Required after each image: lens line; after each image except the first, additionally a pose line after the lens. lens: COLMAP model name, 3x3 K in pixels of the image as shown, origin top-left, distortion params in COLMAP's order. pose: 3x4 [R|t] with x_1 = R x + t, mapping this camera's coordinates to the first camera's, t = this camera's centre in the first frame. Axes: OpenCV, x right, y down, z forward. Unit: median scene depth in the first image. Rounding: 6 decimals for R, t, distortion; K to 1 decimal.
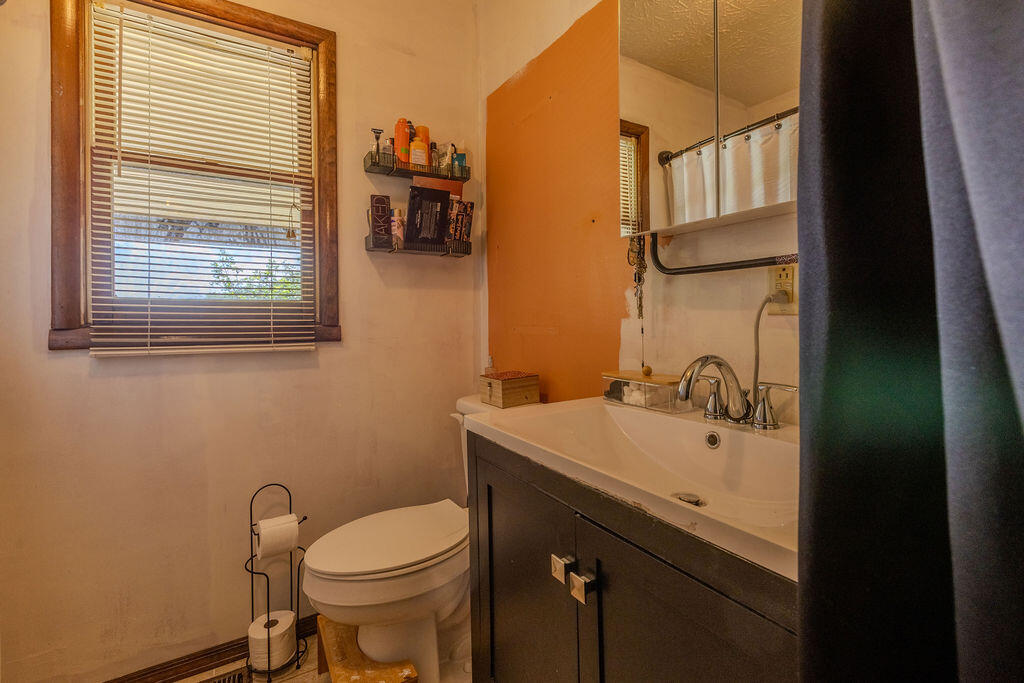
lens RADIAL K [[455.8, 0, 514.8], [0, 455.8, 336.3], [0, 0, 1]] dist [0.001227, -0.000410]
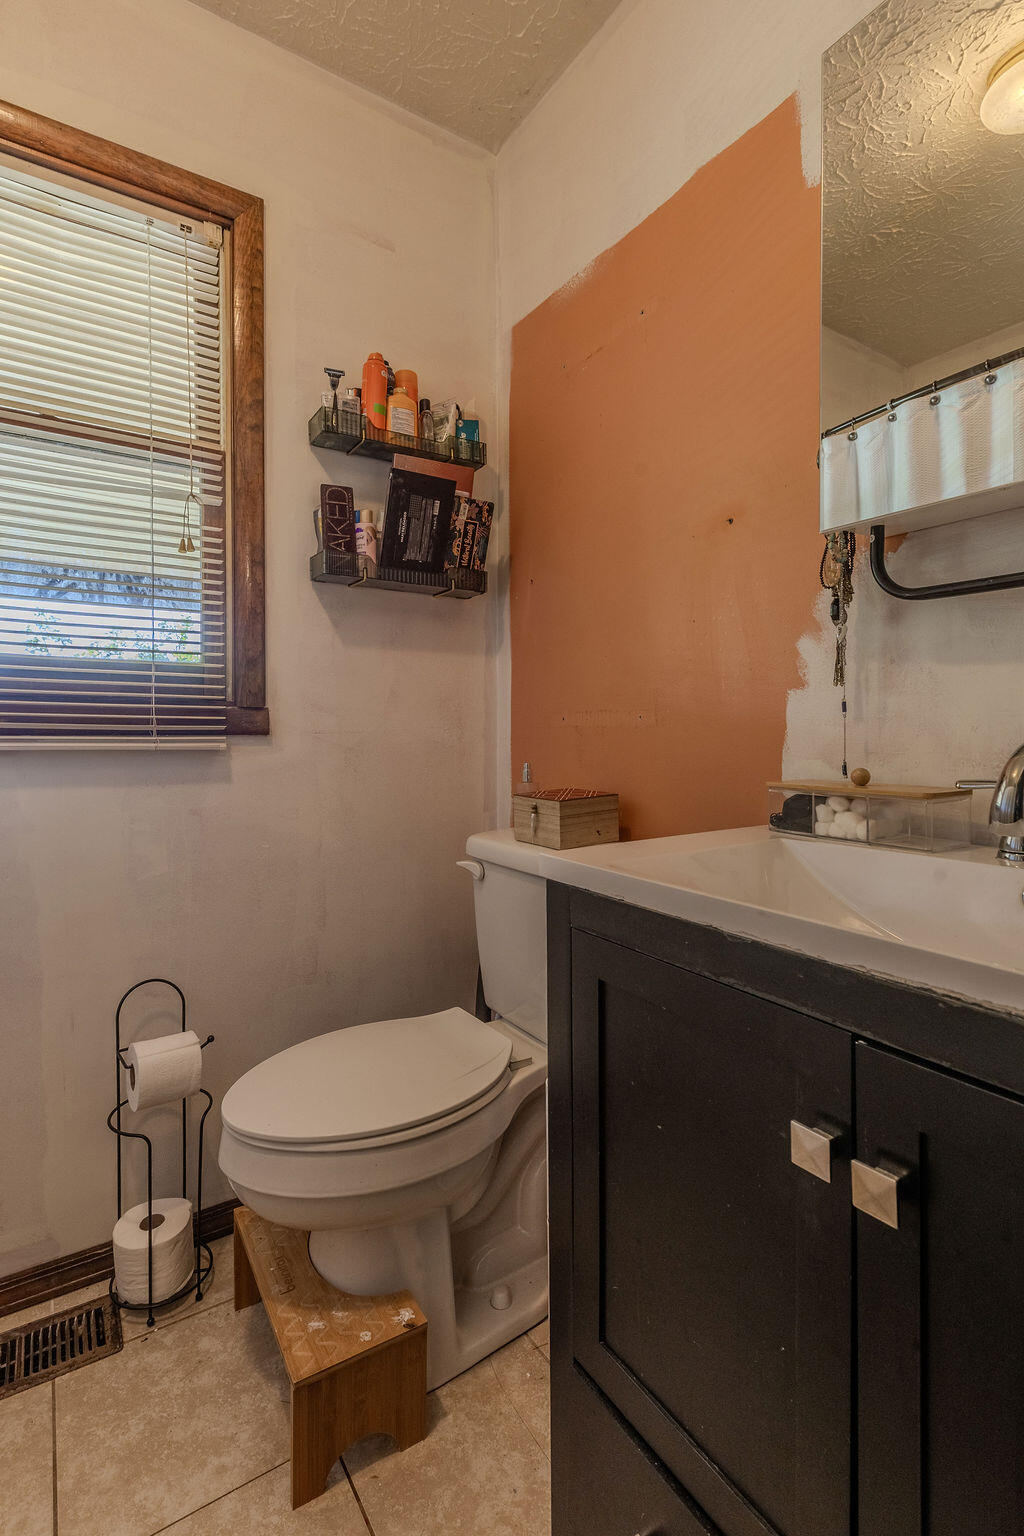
lens RADIAL K [[716.6, 0, 505.7], [0, 716.6, 760.0], [0, 0, 1]] dist [0.000867, -0.000481]
pose [[0.999906, 0.009937, 0.009495, -0.091147], [-0.010024, 0.999908, 0.009127, 0.031910], [-0.009403, -0.009221, 0.999913, 0.087010]]
